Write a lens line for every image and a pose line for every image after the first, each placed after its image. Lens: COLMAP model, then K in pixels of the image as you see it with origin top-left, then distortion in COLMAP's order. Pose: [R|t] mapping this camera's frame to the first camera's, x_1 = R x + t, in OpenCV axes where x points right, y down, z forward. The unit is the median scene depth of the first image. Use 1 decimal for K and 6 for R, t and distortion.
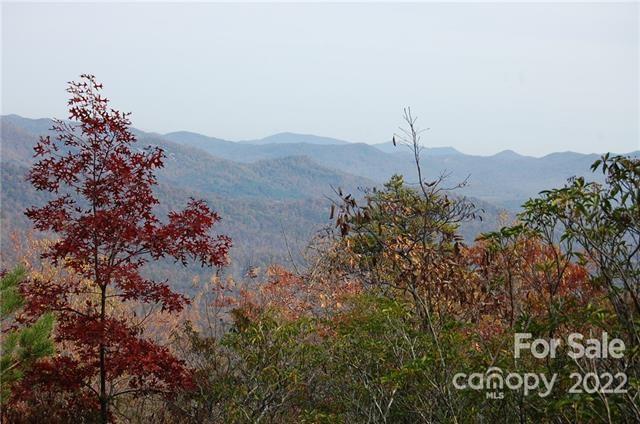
lens RADIAL K [[1390.2, 0, 320.0], [0, 1390.2, 212.0], [0, 0, 1]] dist [0.025028, -0.377005]
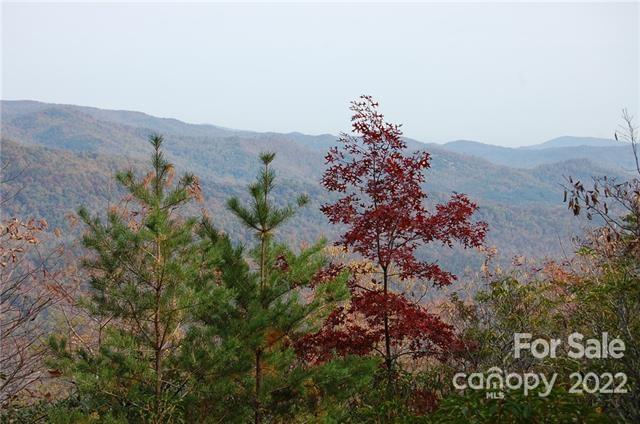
lens RADIAL K [[1390.2, 0, 320.0], [0, 1390.2, 212.0], [0, 0, 1]] dist [0.025028, -0.377005]
pose [[0.978920, -0.039208, -0.200444, 0.035529], [0.037900, 0.999228, -0.010359, 0.015404], [0.200695, 0.002544, 0.979650, -0.211736]]
